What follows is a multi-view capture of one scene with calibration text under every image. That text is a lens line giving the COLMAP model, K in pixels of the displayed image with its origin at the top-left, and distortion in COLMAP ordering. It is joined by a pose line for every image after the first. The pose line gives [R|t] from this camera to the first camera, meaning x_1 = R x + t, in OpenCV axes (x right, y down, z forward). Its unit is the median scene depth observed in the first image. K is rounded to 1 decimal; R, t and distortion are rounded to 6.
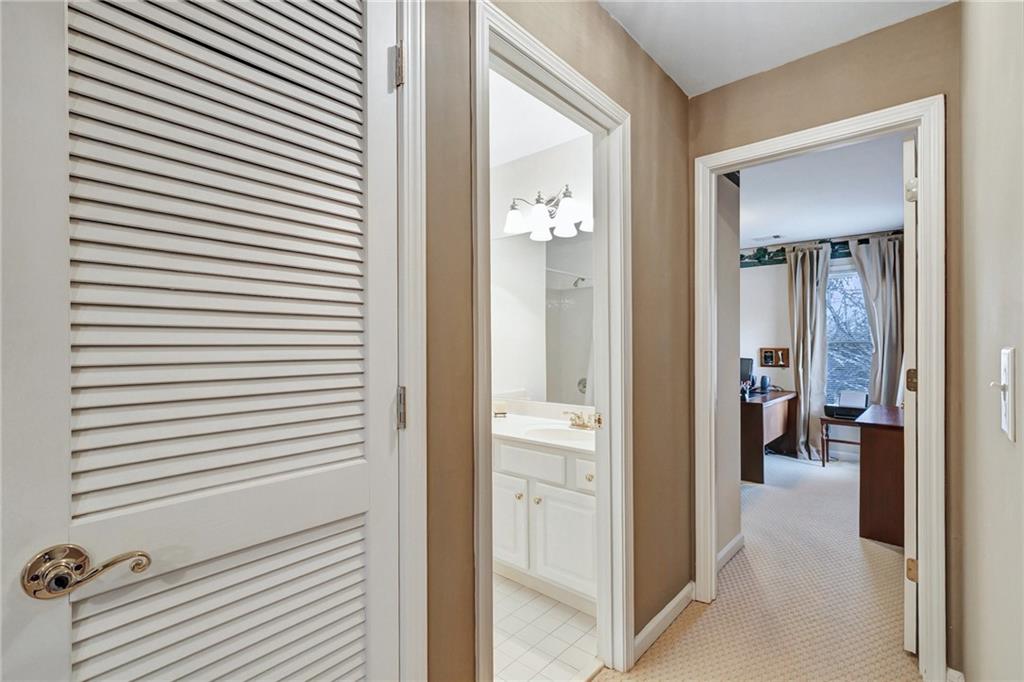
lens RADIAL K [[468.6, 0, 509.2], [0, 468.6, 342.7], [0, 0, 1]] dist [0.000648, -0.000194]
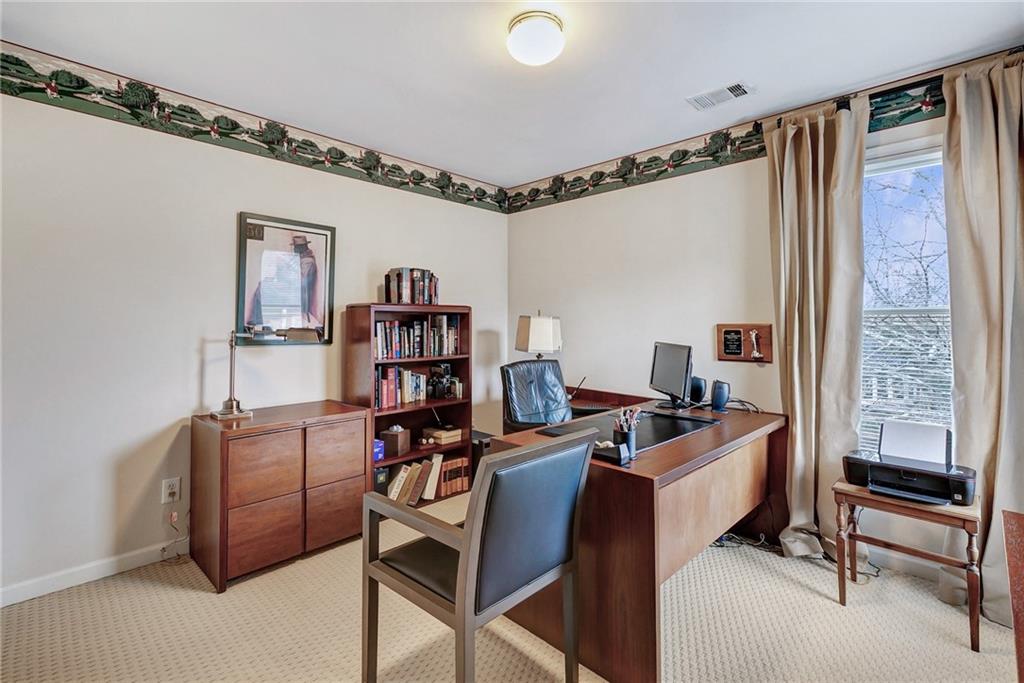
lens RADIAL K [[455.9, 0, 508.2], [0, 455.9, 314.2], [0, 0, 1]] dist [0.000731, 0.000083]
pose [[0.998025, -0.002868, -0.062746, 0.350908], [0.002245, 0.999947, -0.010001, 0.004930], [0.062771, 0.009841, 0.997979, 0.503210]]
